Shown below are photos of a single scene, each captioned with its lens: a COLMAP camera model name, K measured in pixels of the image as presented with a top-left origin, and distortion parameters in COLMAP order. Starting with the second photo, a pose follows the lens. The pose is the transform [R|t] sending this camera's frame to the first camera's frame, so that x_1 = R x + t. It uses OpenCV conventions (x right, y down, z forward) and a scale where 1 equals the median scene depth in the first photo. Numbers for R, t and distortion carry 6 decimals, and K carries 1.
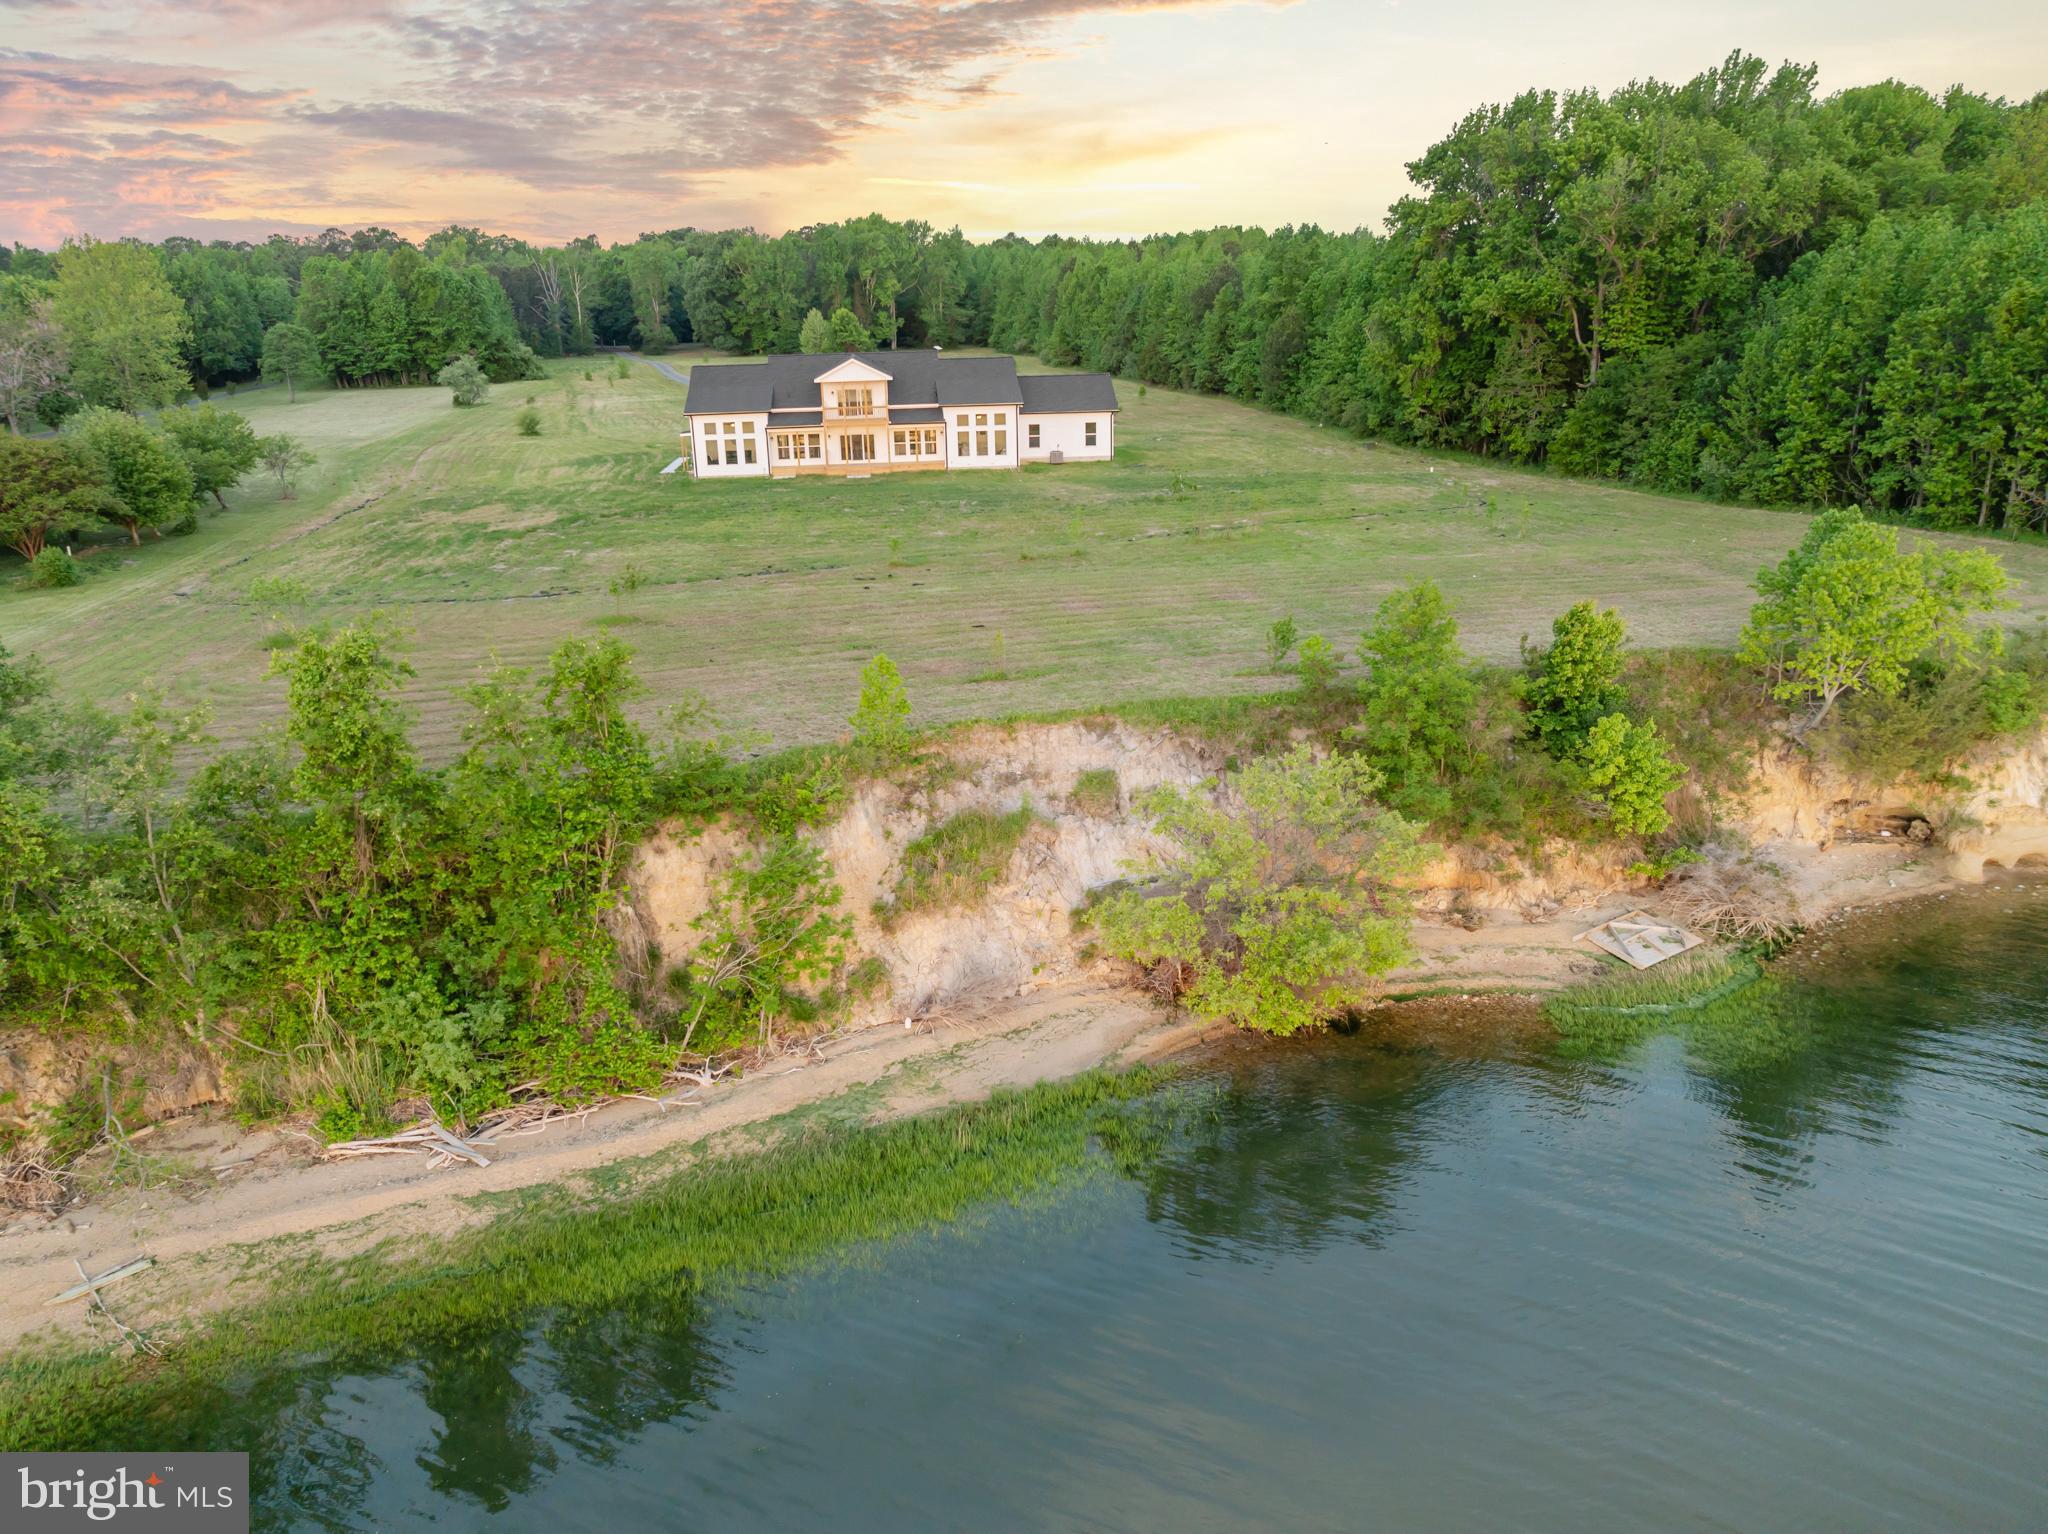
lens RADIAL K [[1435.7, 0, 1005.8], [0, 1435.7, 768.6], [0, 0, 1]] dist [-0.045758, 0.008863]
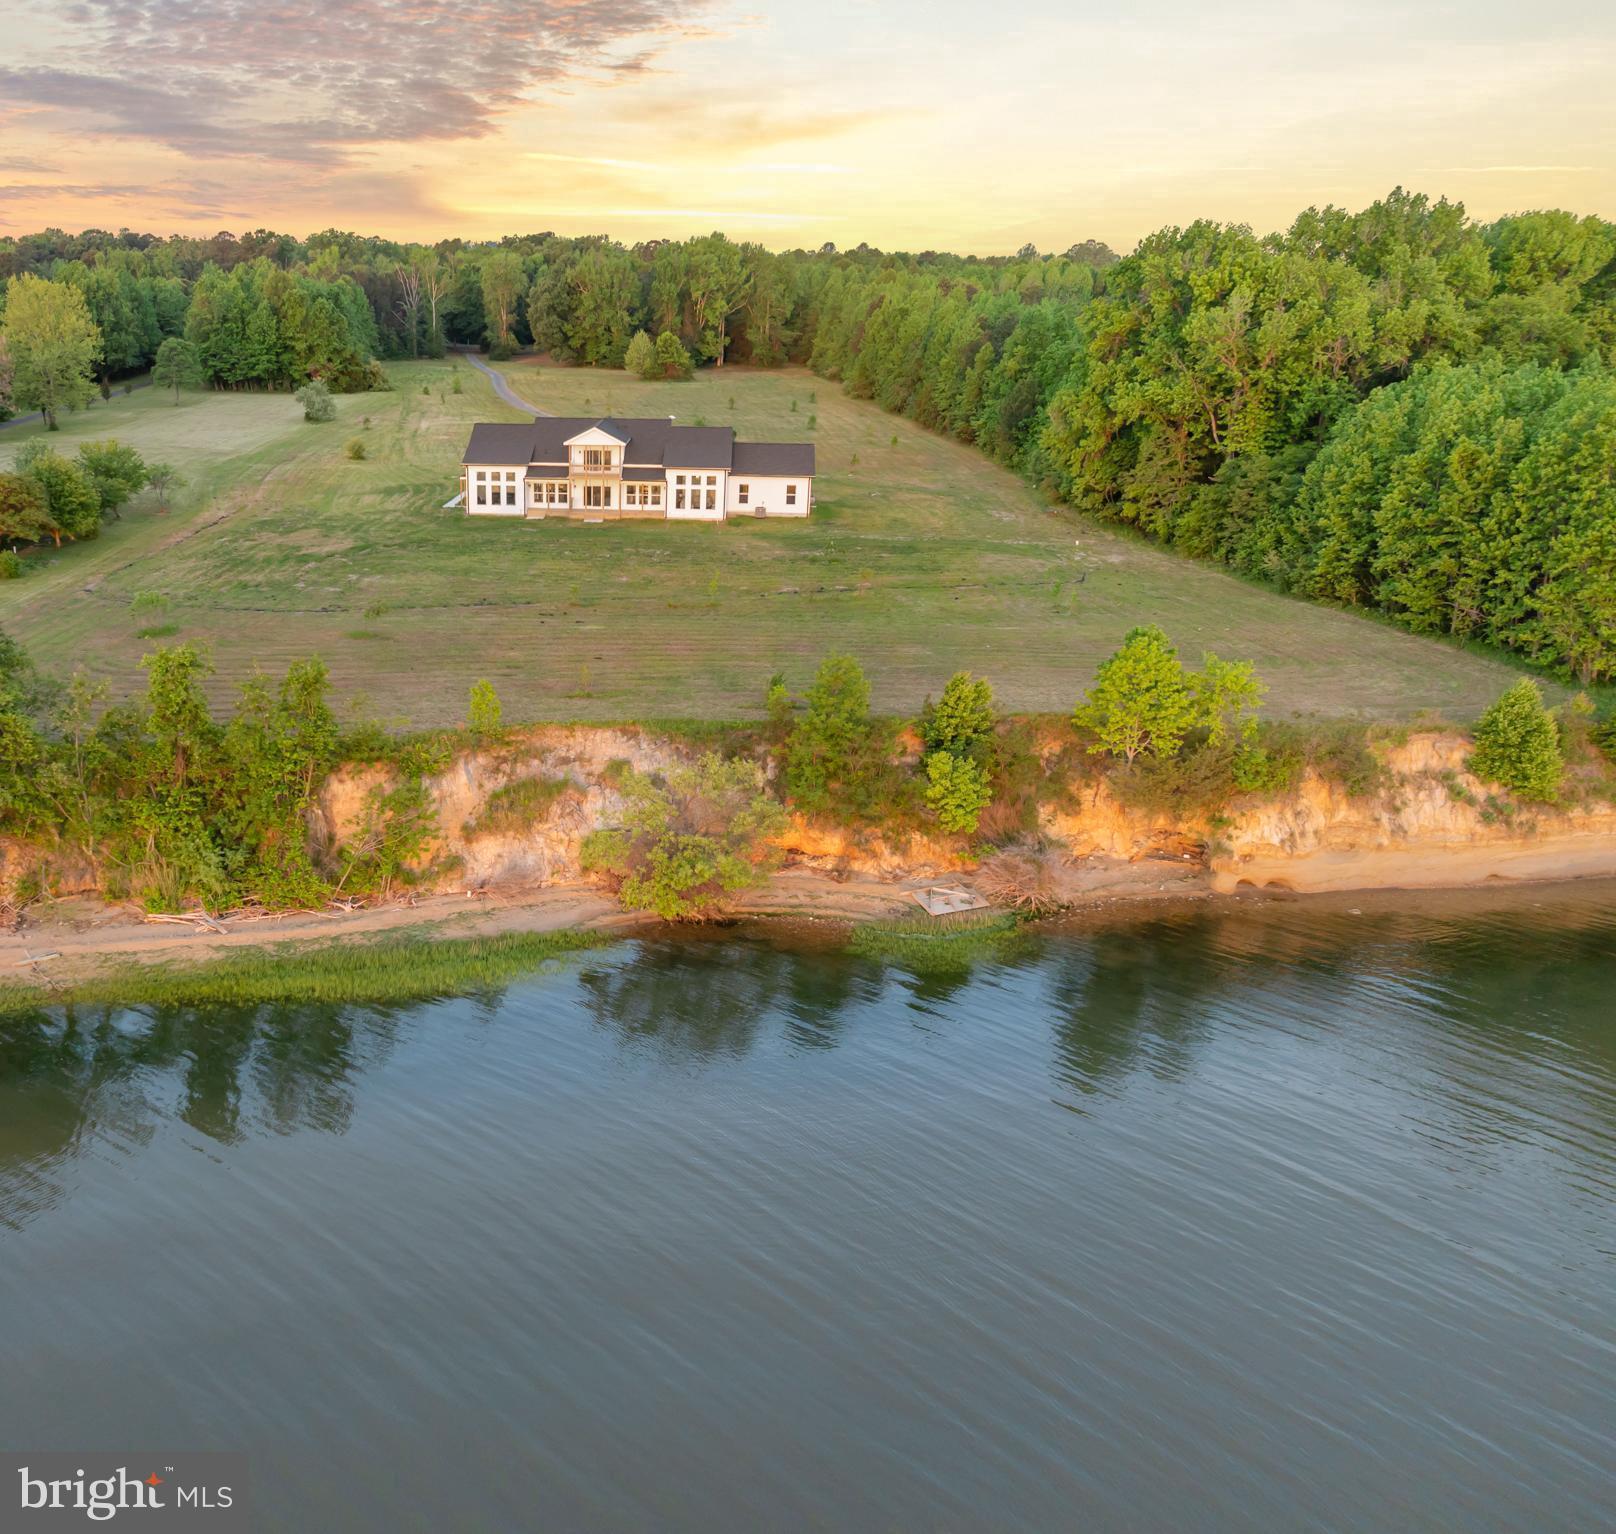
lens RADIAL K [[1470.1, 0, 566.6], [0, 1470.1, 757.0], [0, 0, 1]] dist [-0.038866, 0.000000]
pose [[0.978484, 0.088912, -0.186182, 0.149274], [-0.089892, 0.995946, 0.003189, -0.000950], [0.185711, 0.013616, 0.982510, -0.296106]]
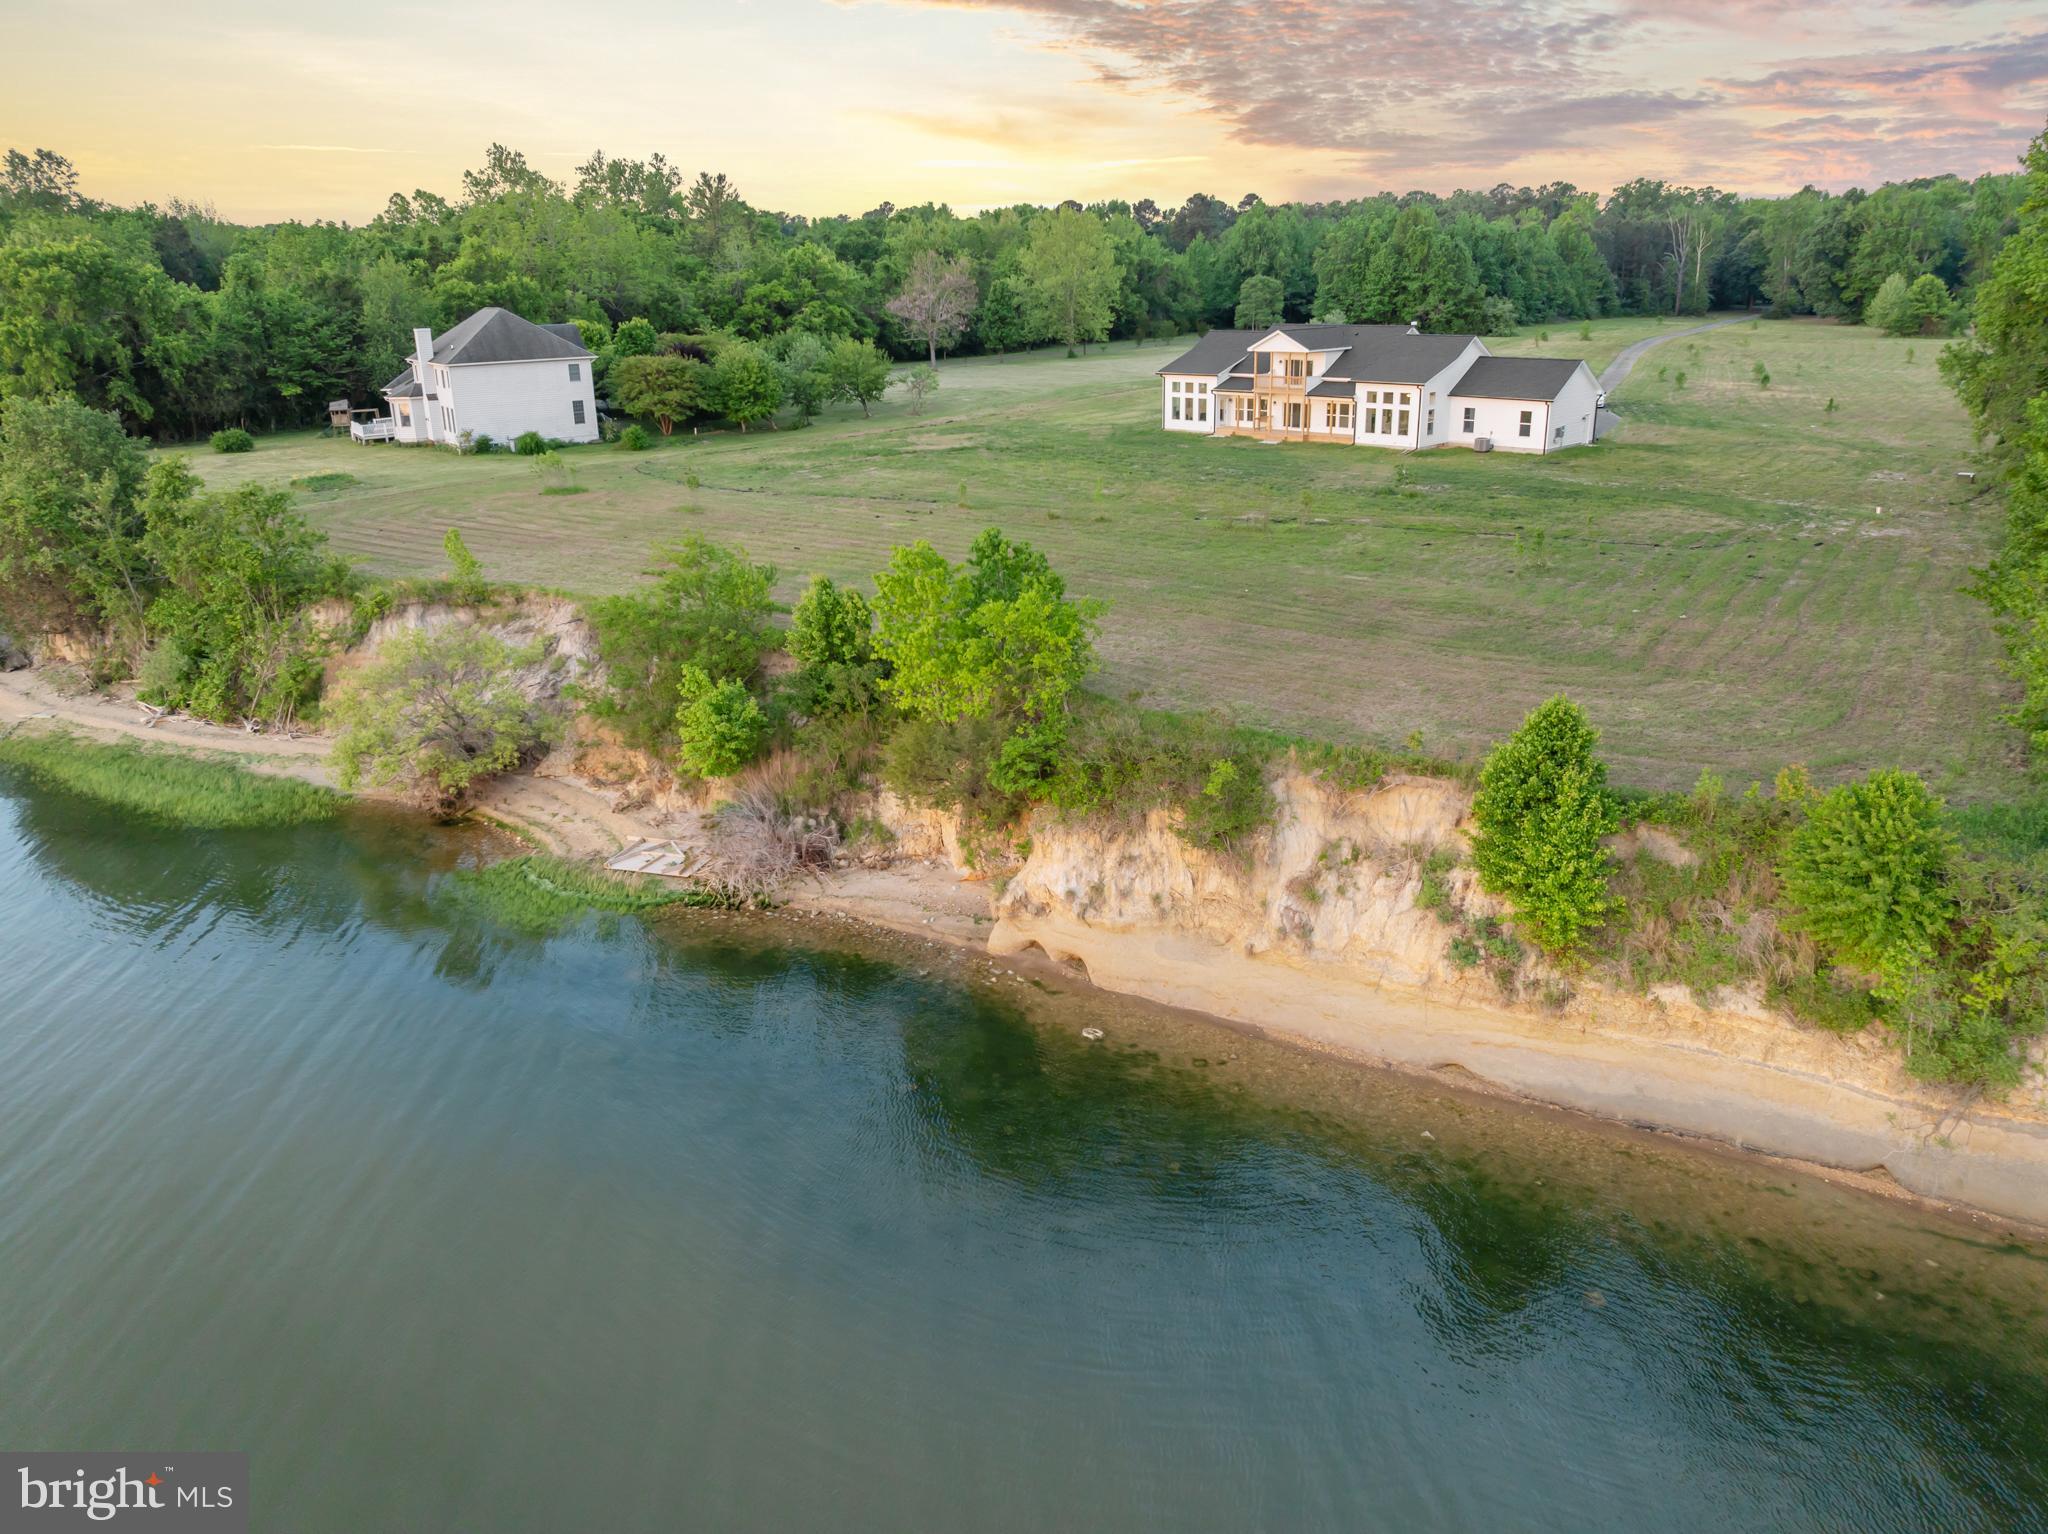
lens RADIAL K [[1435.7, 0, 1003.6], [0, 1435.7, 747.5], [0, 0, 1]] dist [-0.045758, 0.008863]
pose [[0.644154, 0.251004, -0.722539, 0.668963], [-0.235536, 0.963814, 0.124838, -0.082664], [0.727728, 0.089770, 0.679965, 0.184216]]
